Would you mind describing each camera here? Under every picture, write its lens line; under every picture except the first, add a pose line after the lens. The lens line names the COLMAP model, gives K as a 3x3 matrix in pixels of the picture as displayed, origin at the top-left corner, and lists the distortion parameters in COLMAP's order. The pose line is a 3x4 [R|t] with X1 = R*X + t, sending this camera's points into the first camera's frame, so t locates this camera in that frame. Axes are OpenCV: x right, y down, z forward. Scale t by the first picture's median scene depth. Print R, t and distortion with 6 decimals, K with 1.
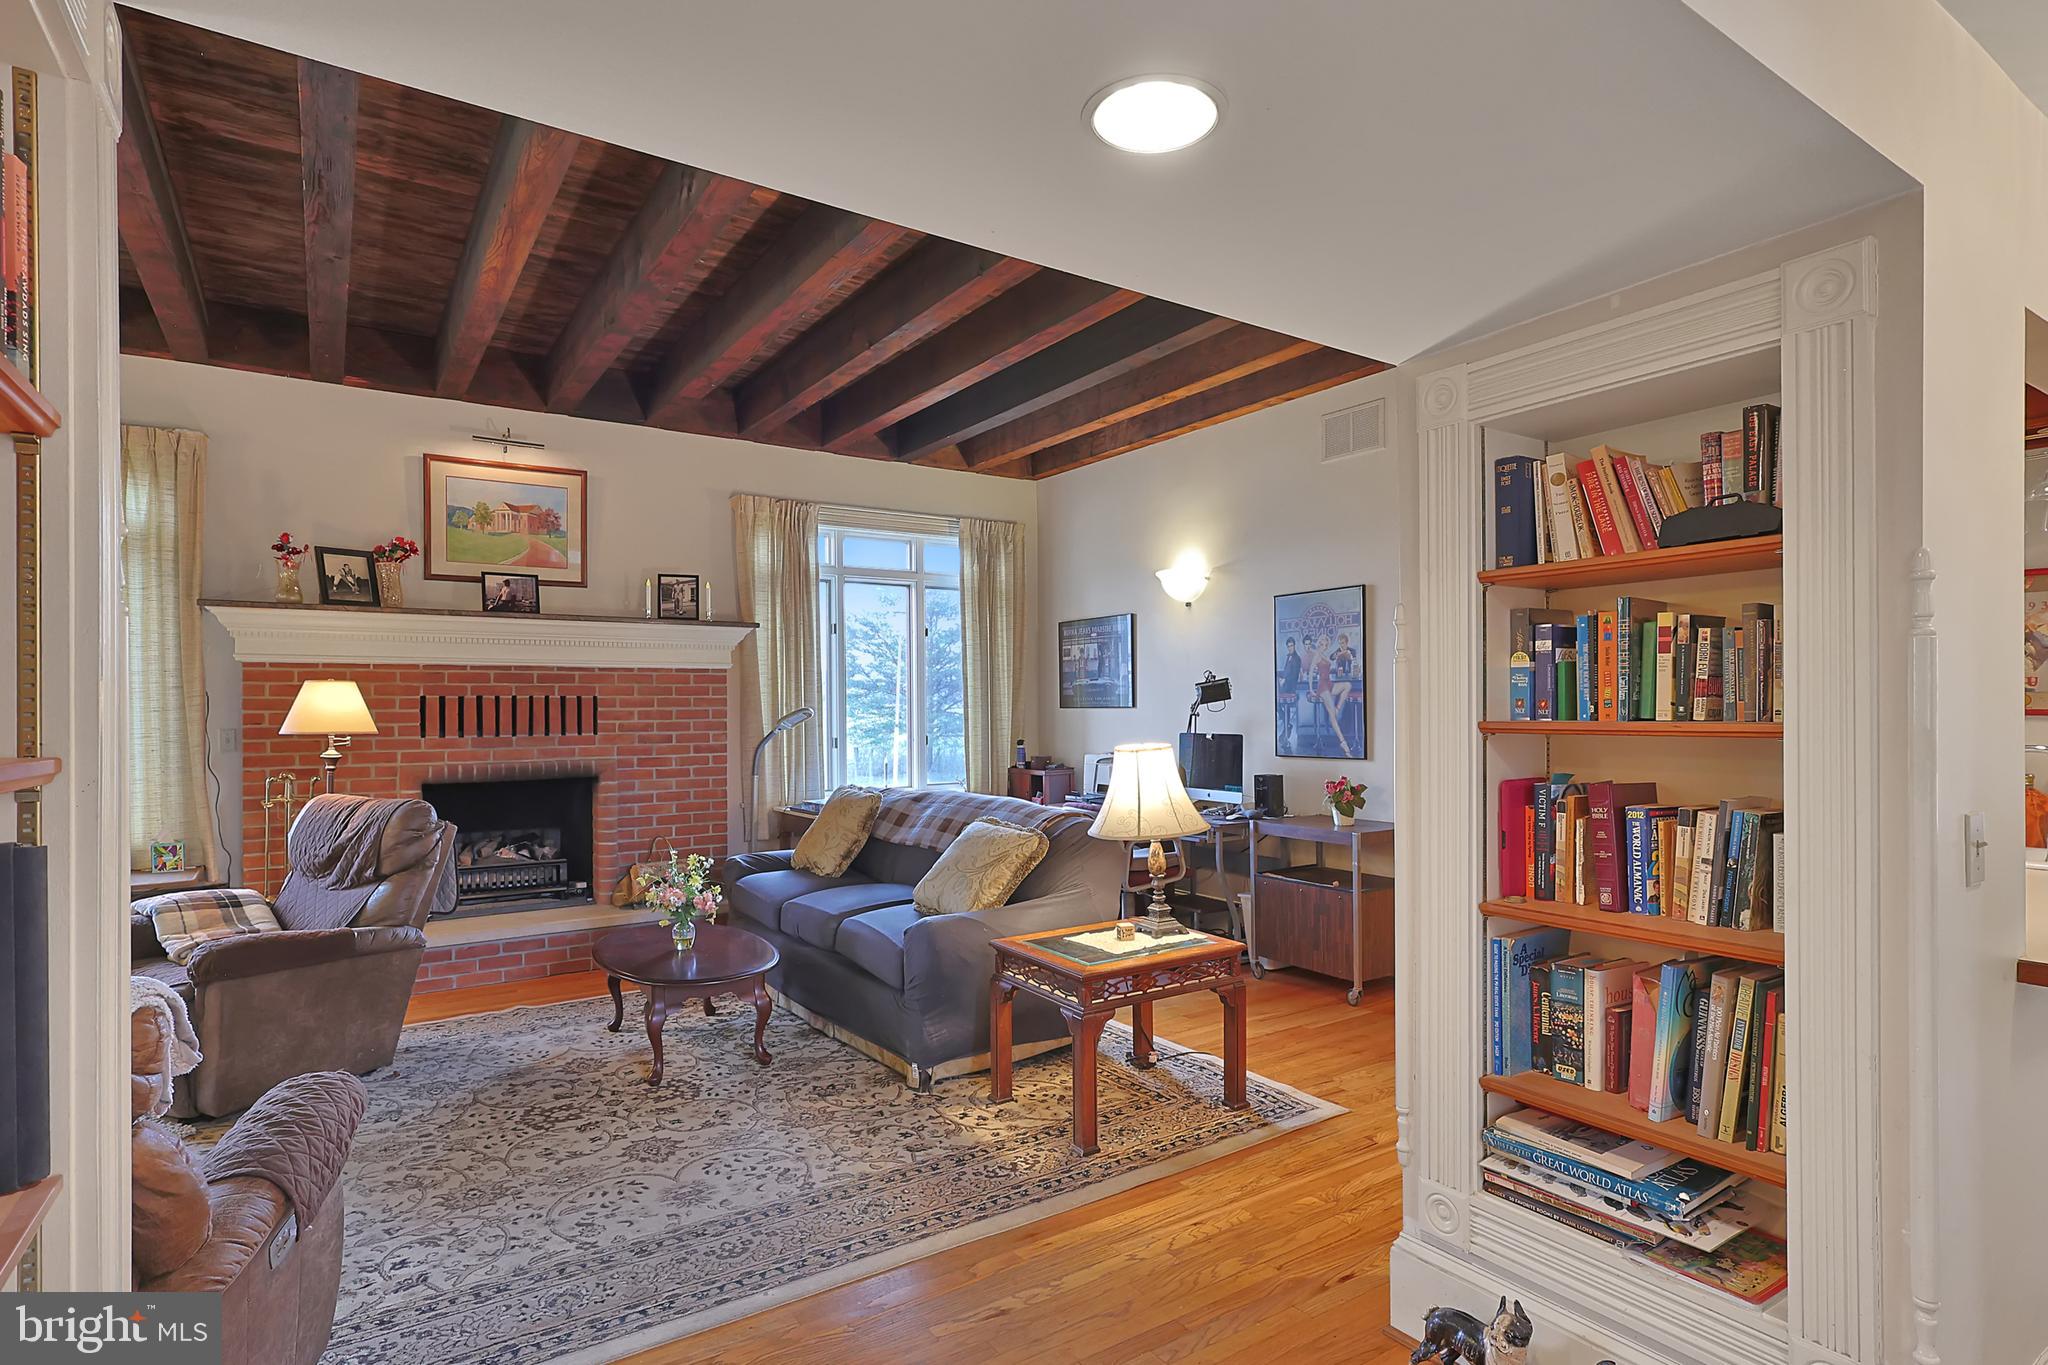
lens RADIAL K [[1075.9, 0, 1028.0], [0, 1075.9, 706.7], [0, 0, 1]] dist [0.000681, 0.001771]
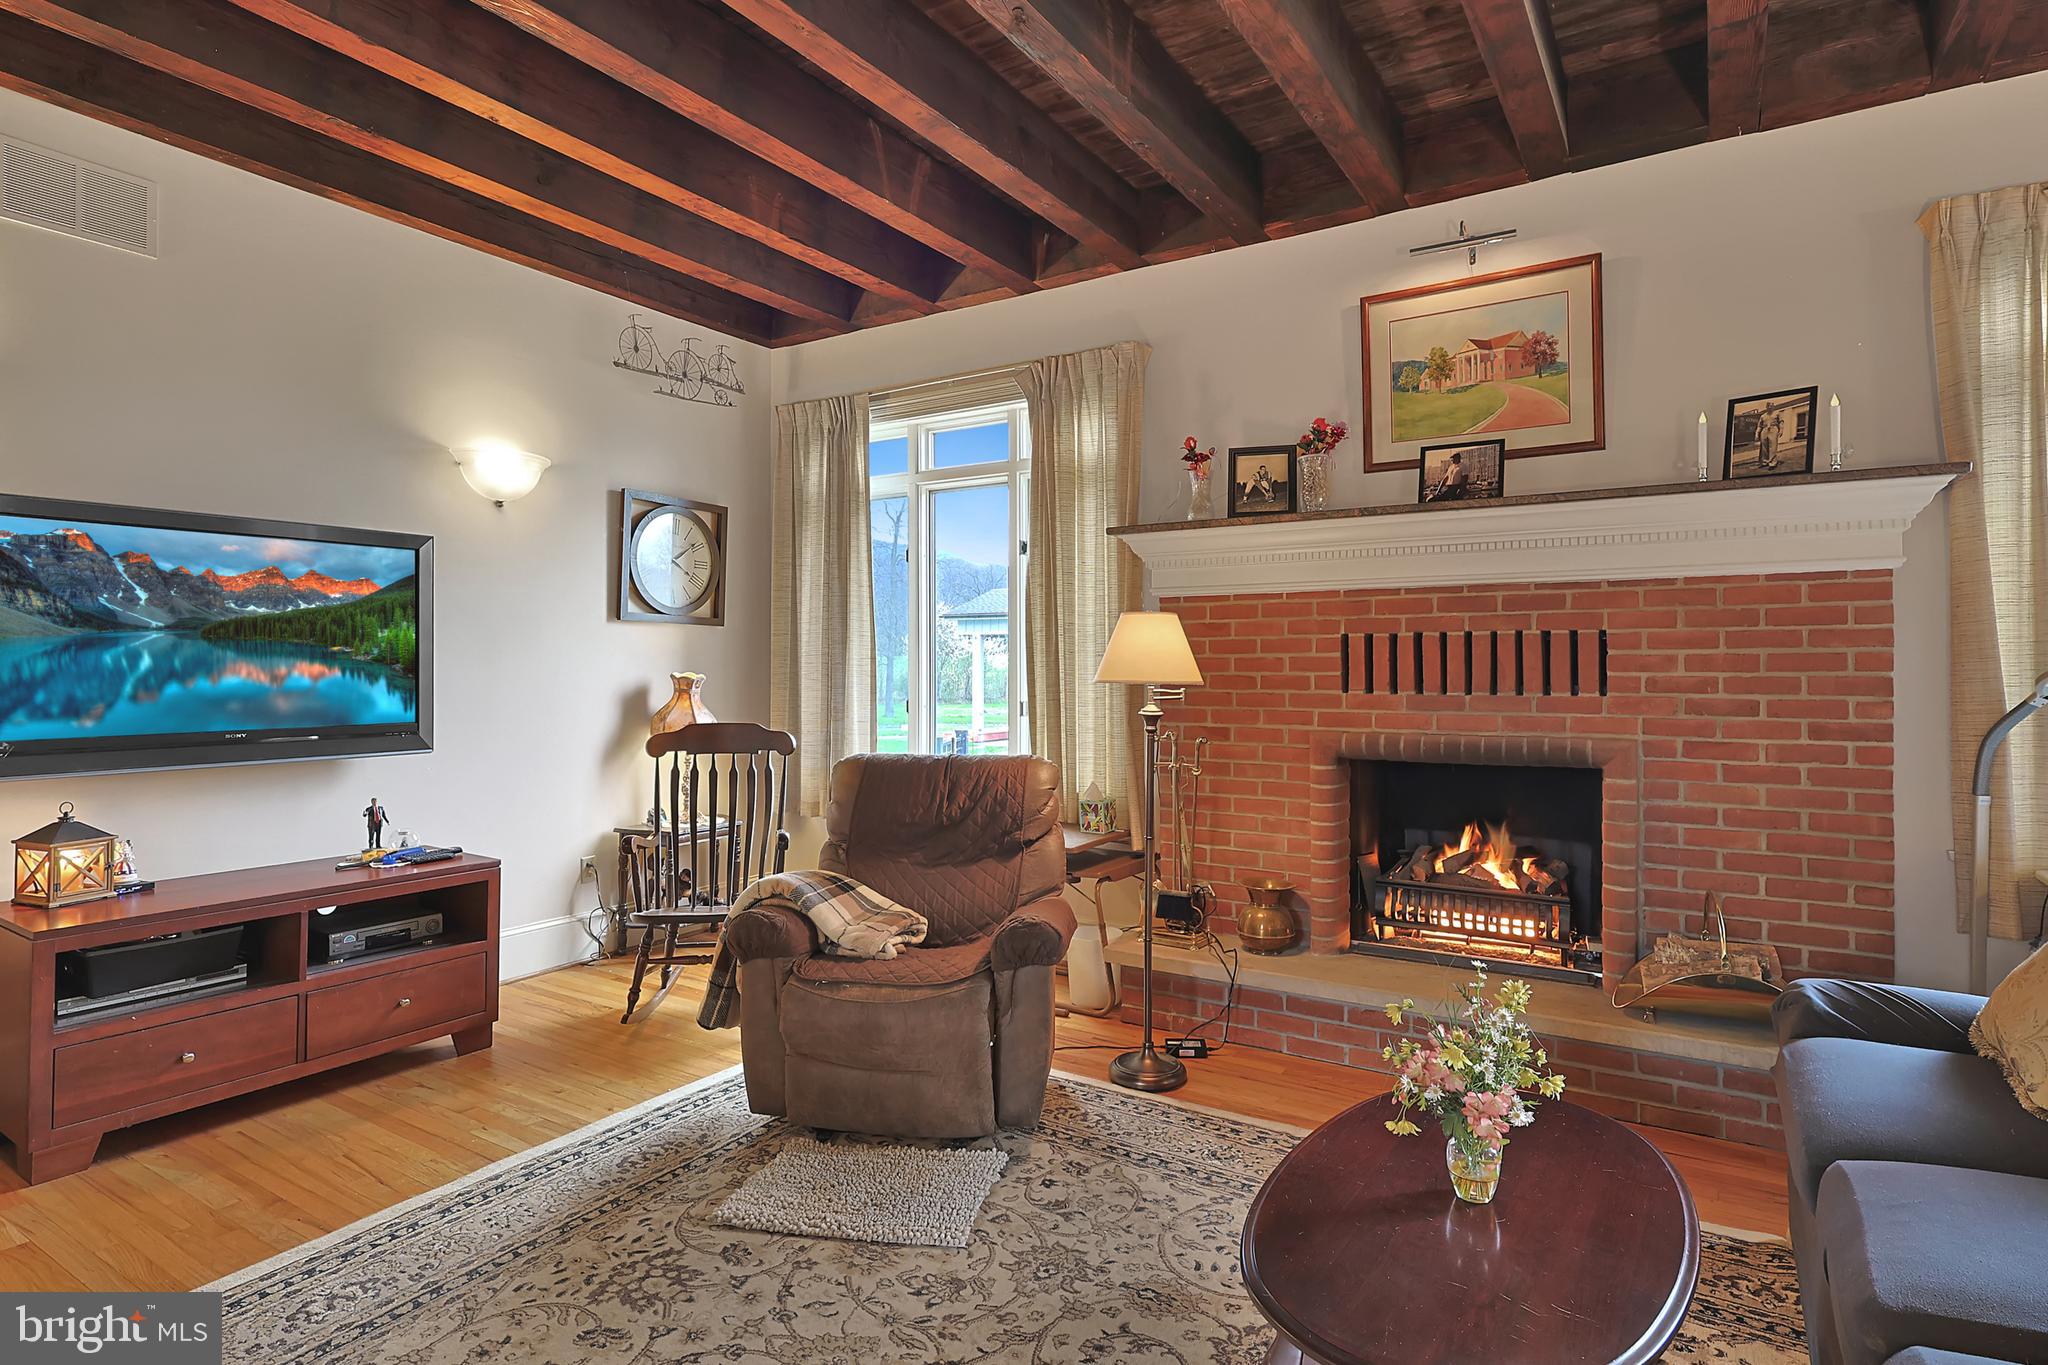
lens RADIAL K [[1055.5, 0, 1022.8], [0, 1055.5, 654.8], [0, 0, 1]] dist [-0.014386, 0.000207]
pose [[0.397948, -0.005338, -0.917393, -0.006004], [-0.002738, 0.999972, -0.007006, 0.008874], [0.917404, 0.005300, 0.397922, 0.510914]]
